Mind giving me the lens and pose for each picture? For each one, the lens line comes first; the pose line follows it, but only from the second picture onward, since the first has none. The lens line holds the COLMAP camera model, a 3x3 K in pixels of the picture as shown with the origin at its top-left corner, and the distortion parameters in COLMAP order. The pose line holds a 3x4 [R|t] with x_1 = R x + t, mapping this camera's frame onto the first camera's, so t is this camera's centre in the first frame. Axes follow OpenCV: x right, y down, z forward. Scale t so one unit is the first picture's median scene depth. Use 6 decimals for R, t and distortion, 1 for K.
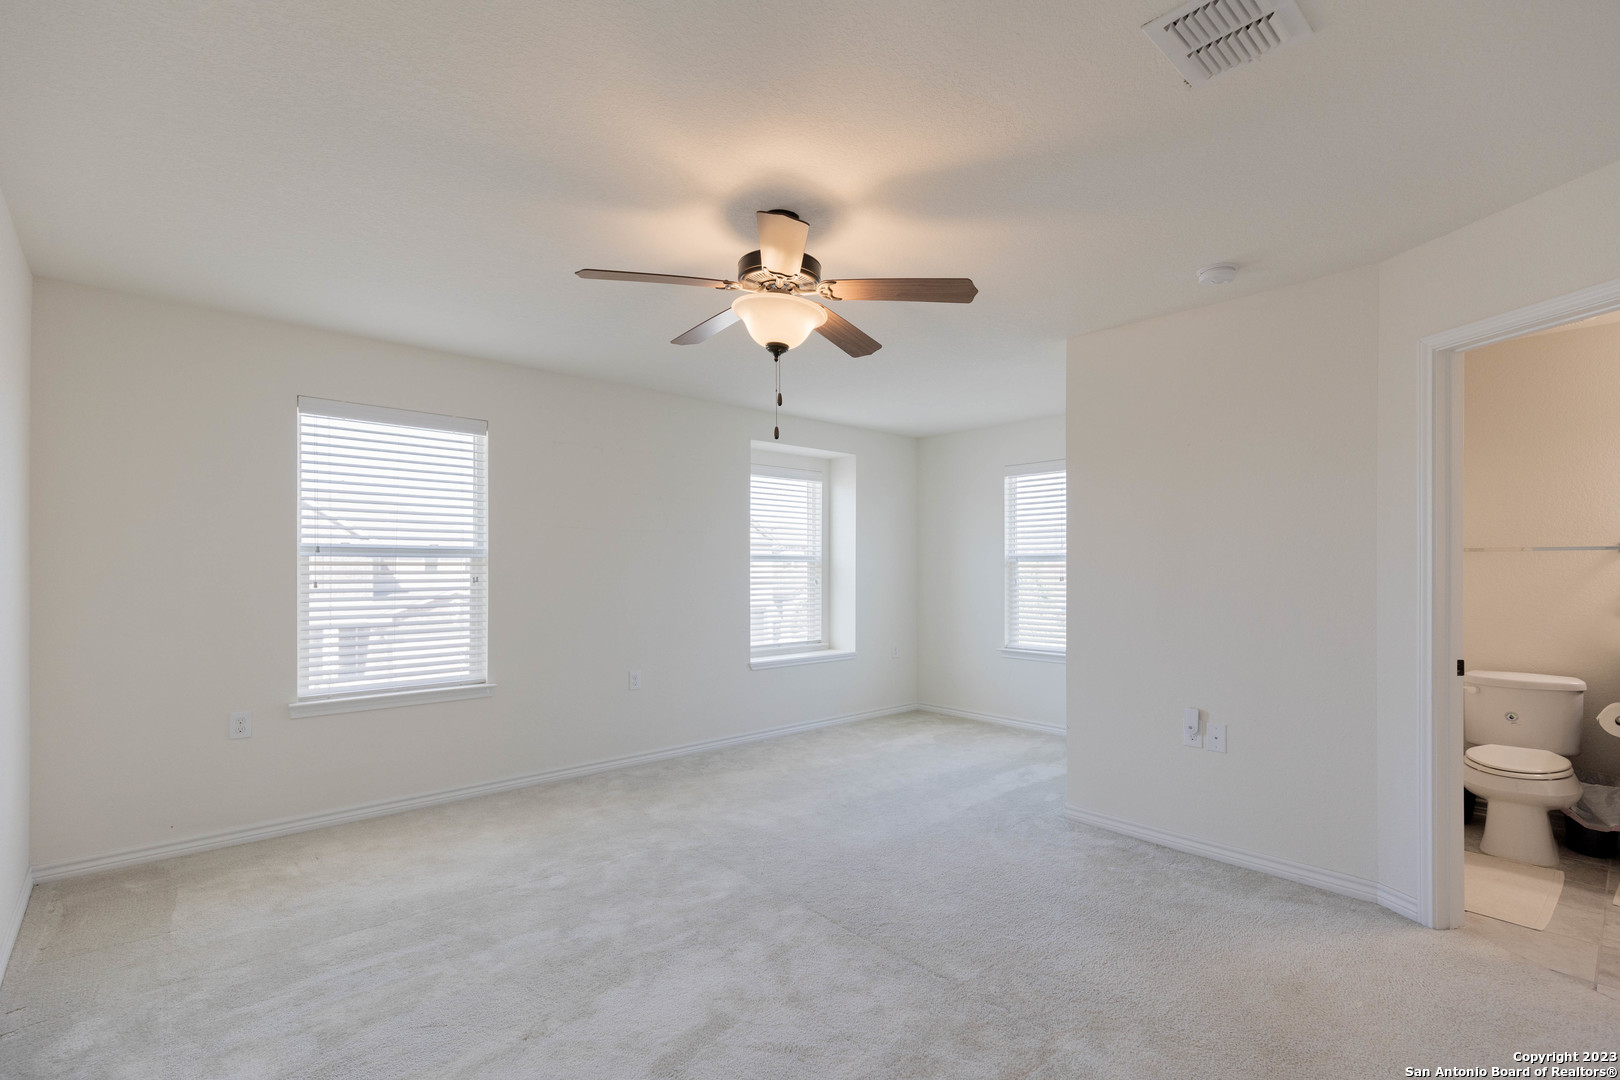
lens RADIAL K [[737.4, 0, 810.0], [0, 737.4, 540.0], [0, 0, 1]] dist [-0.000534, -0.000005]
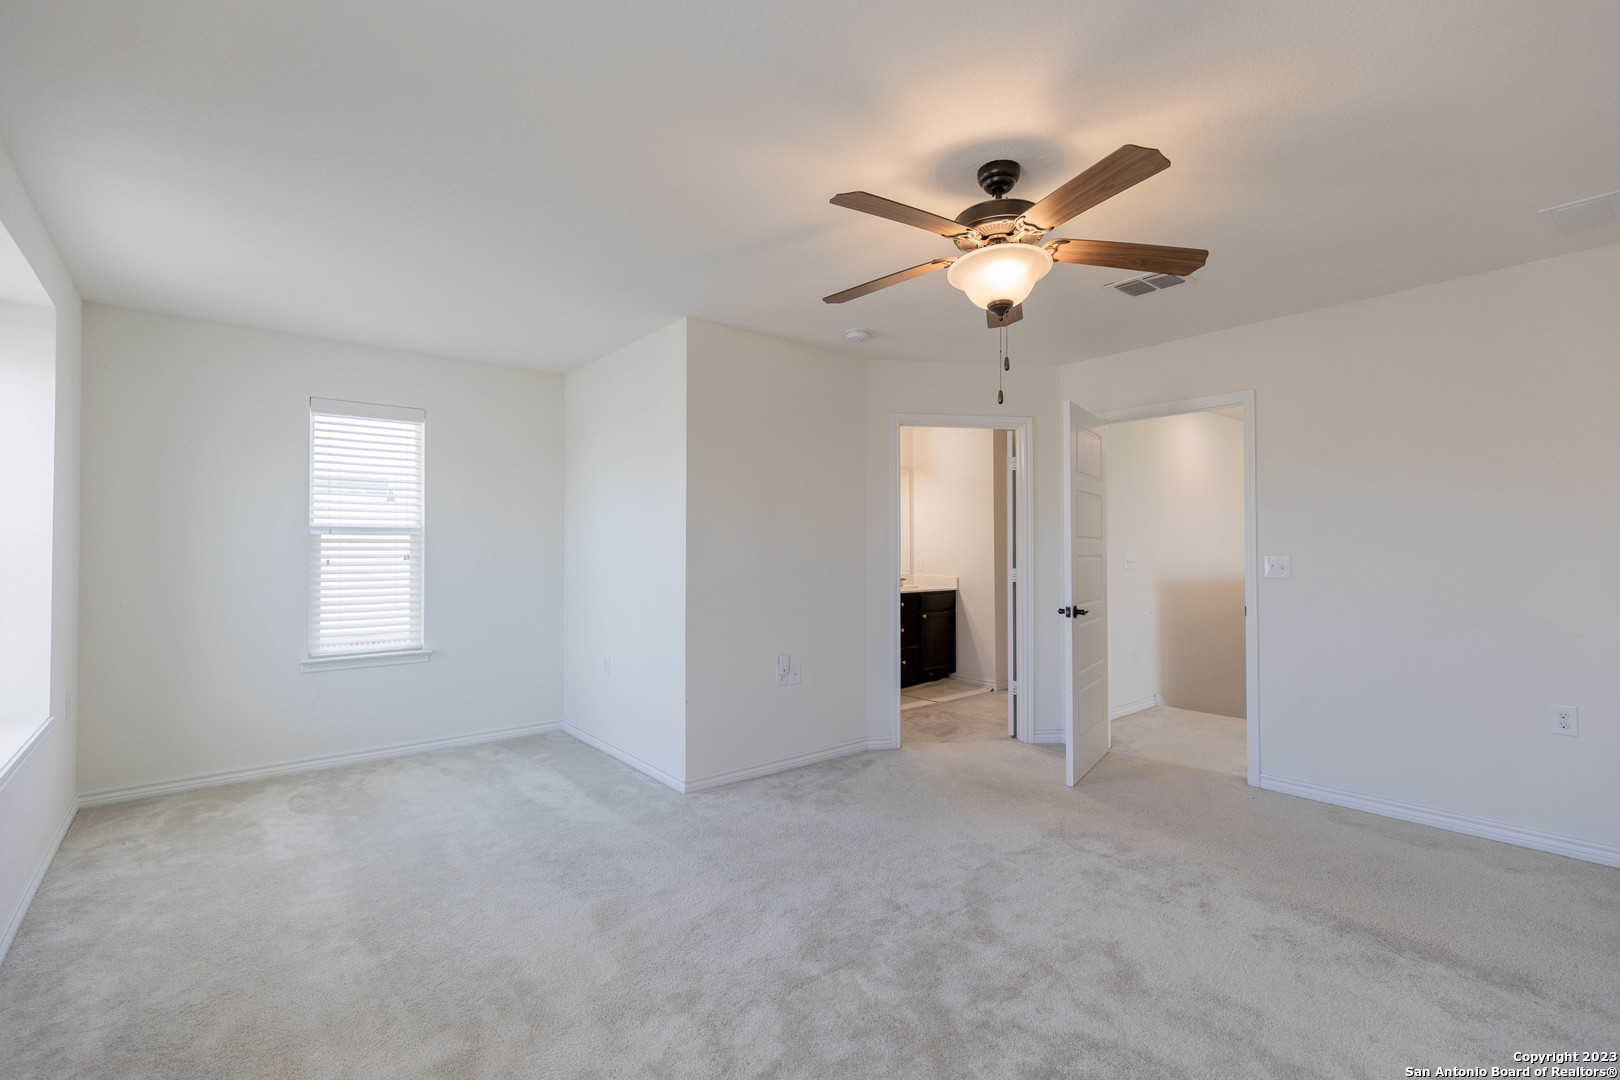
lens RADIAL K [[737.4, 0, 810.0], [0, 737.4, 540.0], [0, 0, 1]] dist [-0.000534, -0.000005]
pose [[0.096959, -0.009884, 0.995239, -0.563622], [-0.025151, 0.999607, 0.012378, 0.011440], [-0.994970, -0.026232, 0.096673, 0.655042]]
